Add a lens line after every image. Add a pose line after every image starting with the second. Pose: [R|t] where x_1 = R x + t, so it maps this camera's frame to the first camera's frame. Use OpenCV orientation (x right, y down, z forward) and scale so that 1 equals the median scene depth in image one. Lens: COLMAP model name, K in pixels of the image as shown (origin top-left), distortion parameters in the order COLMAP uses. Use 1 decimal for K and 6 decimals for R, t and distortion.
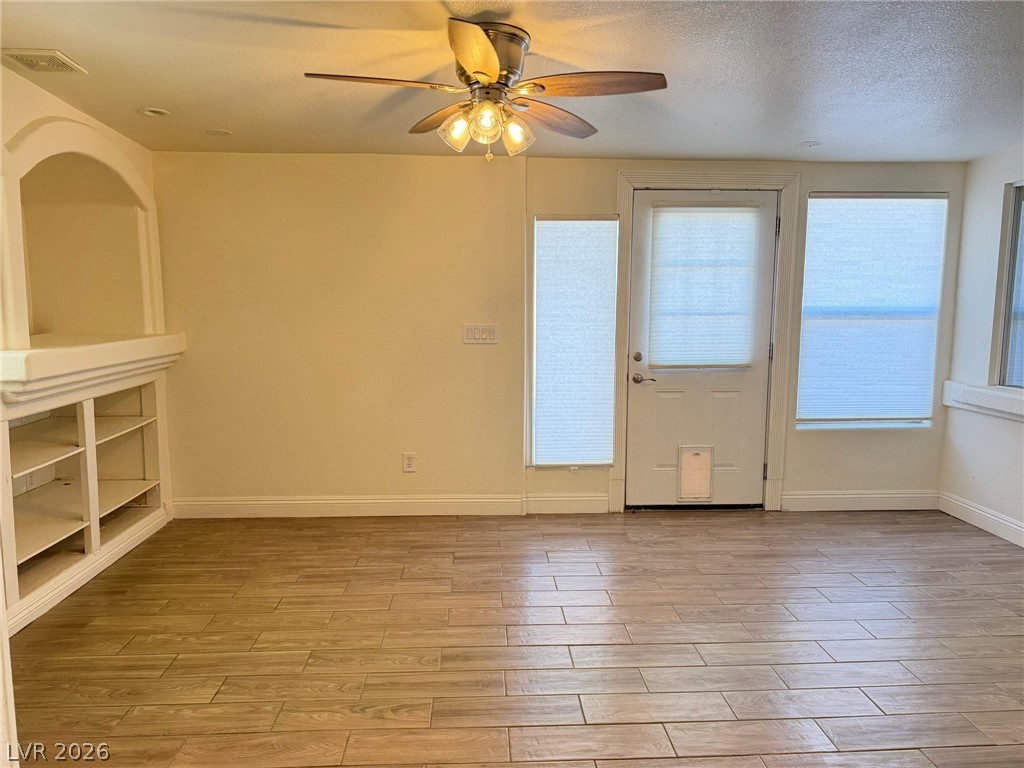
lens RADIAL K [[720.7, 0, 512.7], [0, 720.7, 387.1], [0, 0, 1]] dist [0.090108, -0.105884]
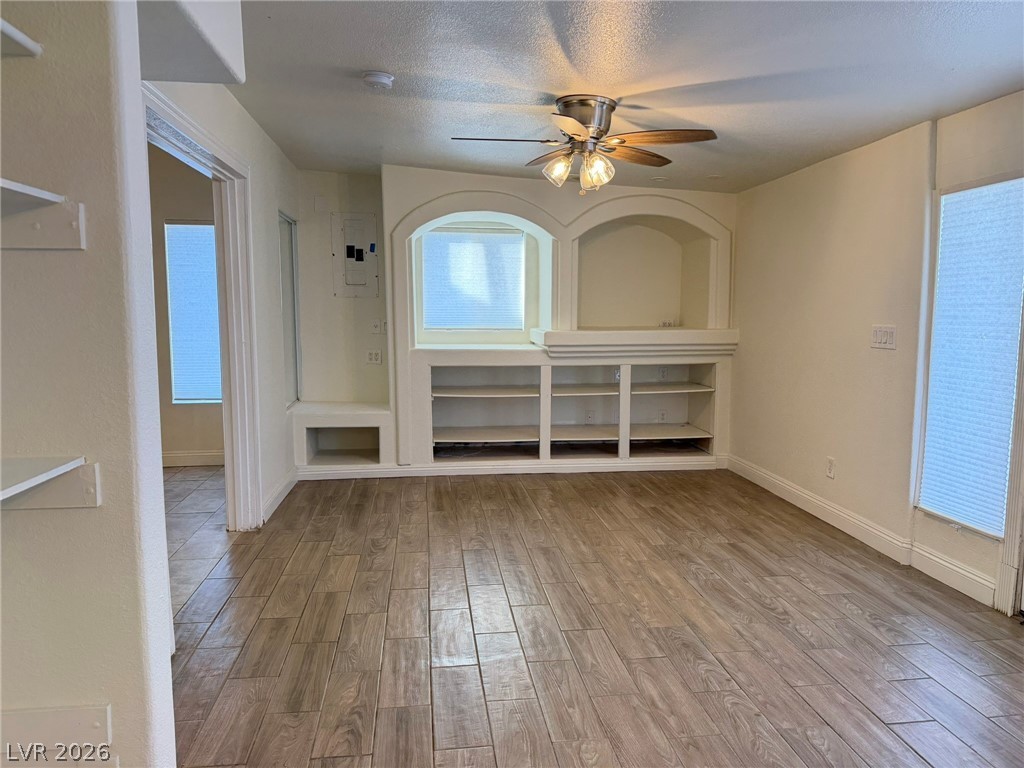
lens RADIAL K [[720.7, 0, 512.2], [0, 720.7, 381.2], [0, 0, 1]] dist [0.090108, -0.105884]
pose [[0.068589, 0.095918, -0.993023, 0.794723], [-0.126662, 0.988150, 0.086699, -0.040838], [0.989572, 0.119832, 0.079926, 0.491424]]
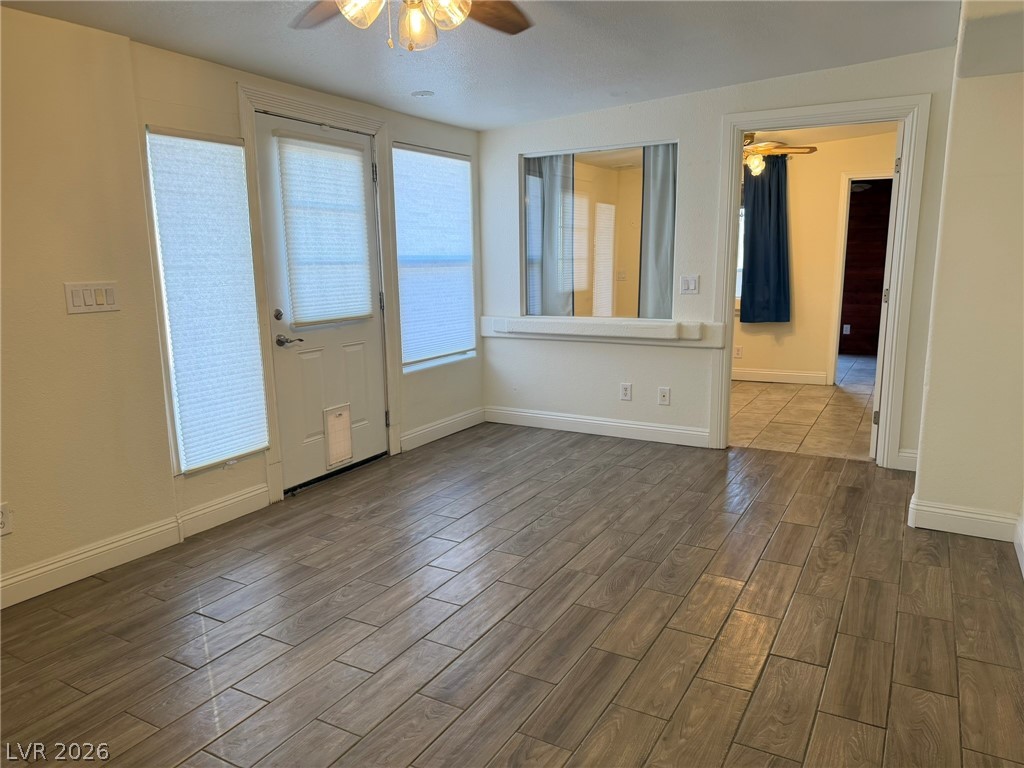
lens RADIAL K [[720.7, 0, 519.4], [0, 720.7, 385.9], [0, 0, 1]] dist [0.090108, -0.105884]
pose [[0.535237, -0.159460, 0.829514, -0.403120], [0.120372, 0.986396, 0.111949, -0.021702], [-0.836082, 0.039931, 0.547150, 0.306126]]
